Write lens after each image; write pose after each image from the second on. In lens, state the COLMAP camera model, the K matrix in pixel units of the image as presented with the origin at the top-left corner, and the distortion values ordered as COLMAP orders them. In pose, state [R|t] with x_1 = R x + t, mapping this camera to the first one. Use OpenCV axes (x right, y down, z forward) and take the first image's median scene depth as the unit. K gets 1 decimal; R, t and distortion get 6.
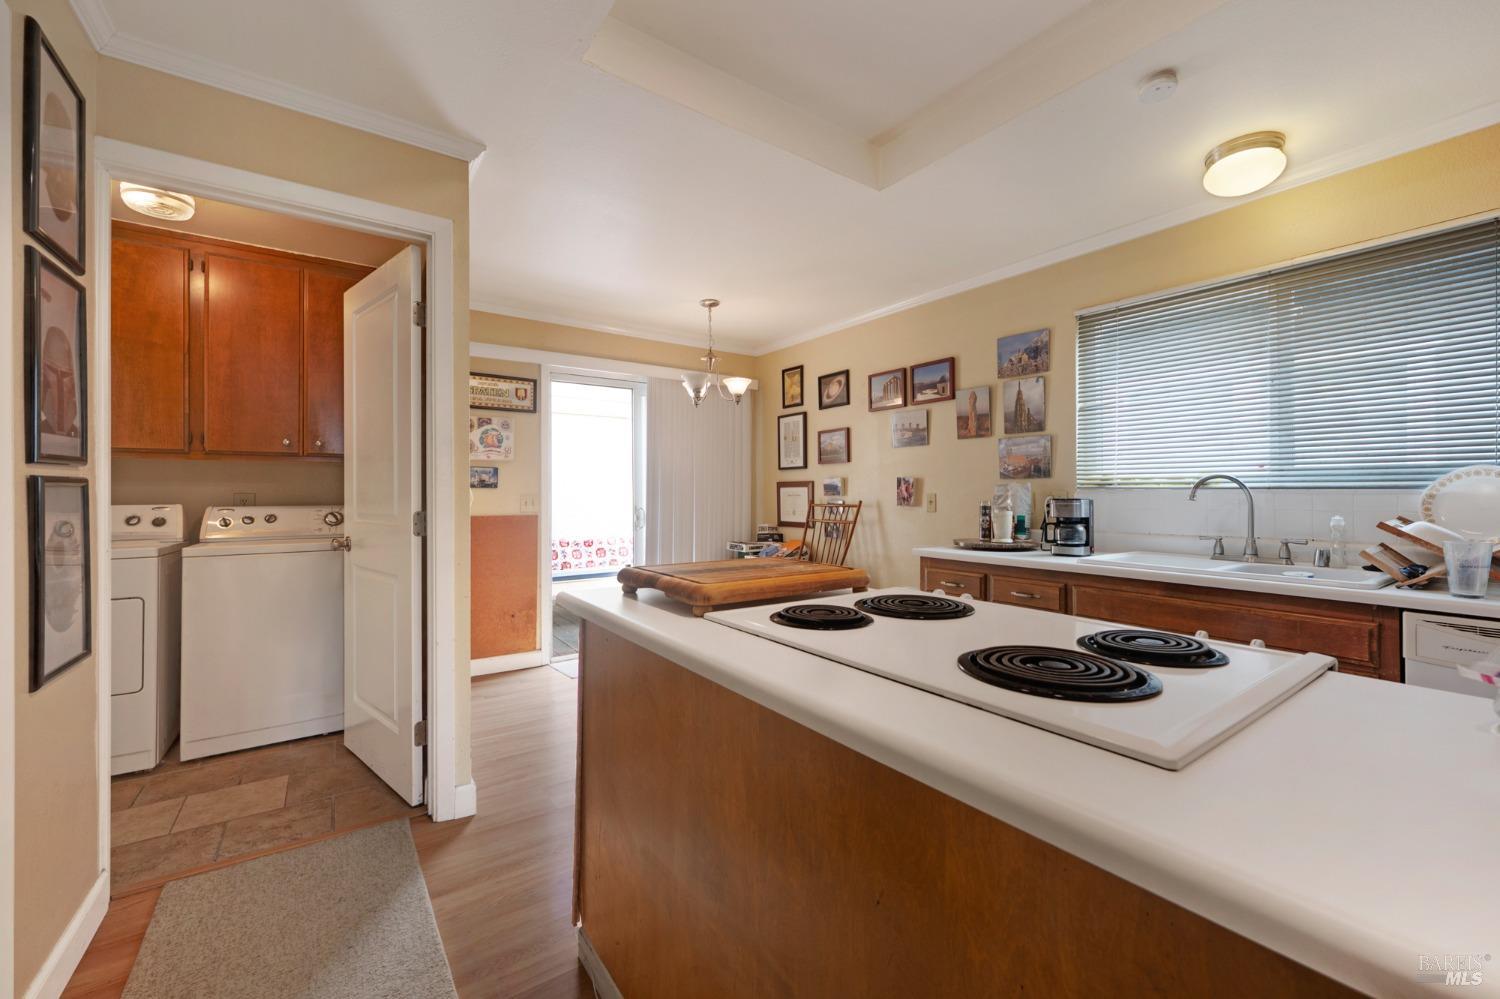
lens RADIAL K [[596.5, 0, 745.2], [0, 596.5, 490.3], [0, 0, 1]] dist [-0.012849, 0.000178]
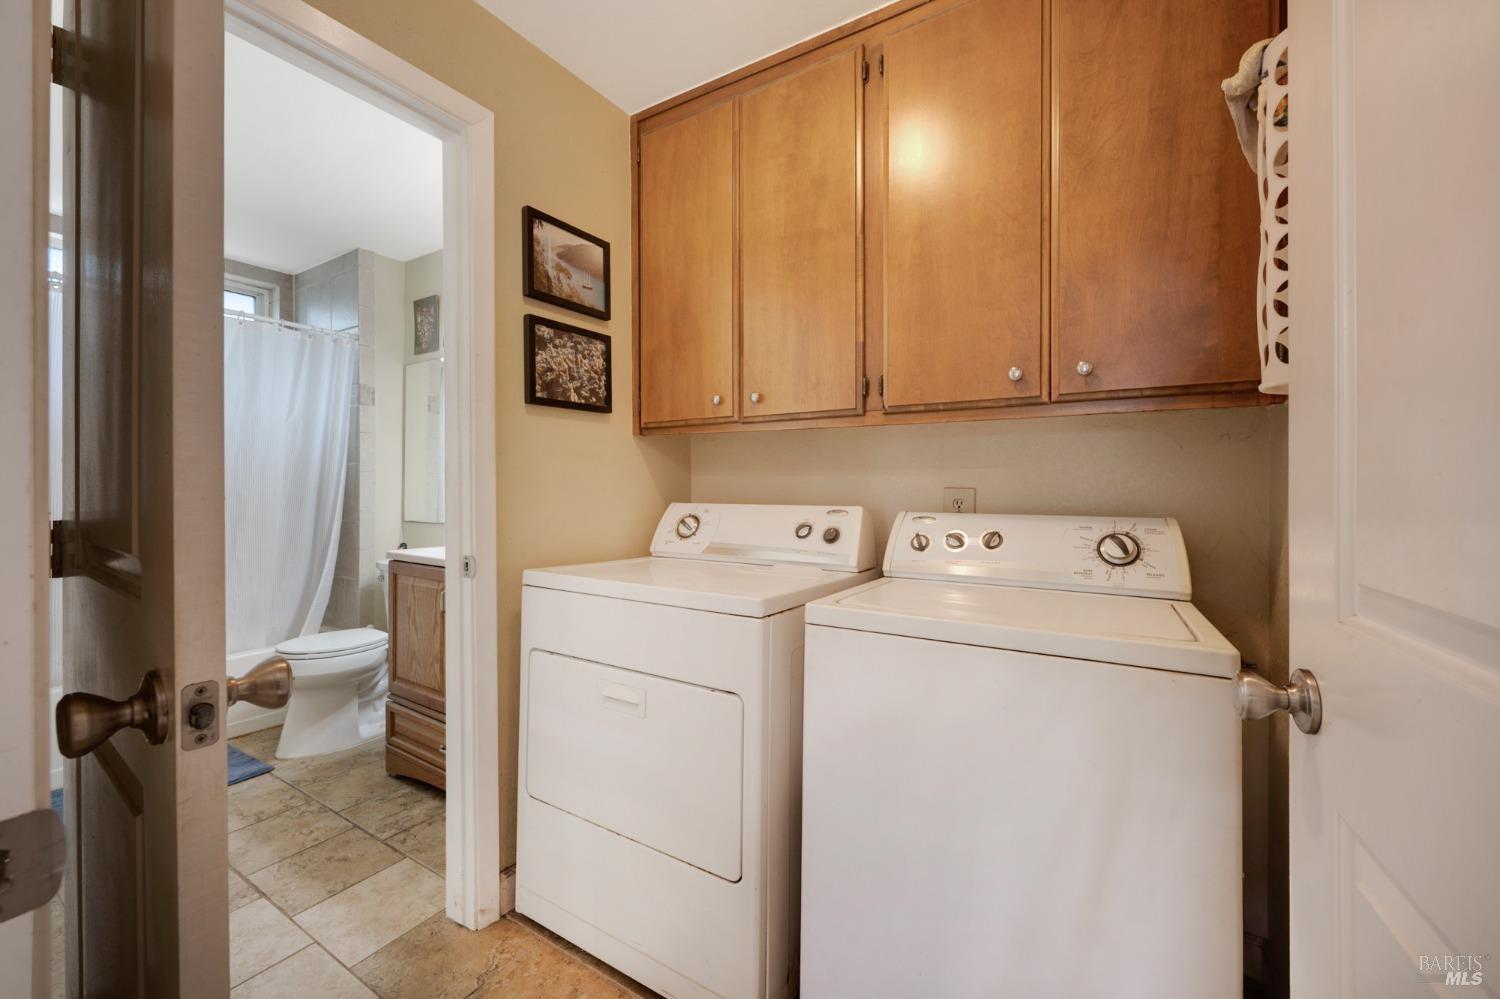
lens RADIAL K [[596.5, 0, 757.4], [0, 596.5, 486.8], [0, 0, 1]] dist [-0.012849, 0.000178]
pose [[0.397862, 0.003676, -0.917438, -0.446921], [-0.002569, 0.999993, 0.002893, 0.002864], [0.917442, 0.001206, 0.397868, 0.651883]]
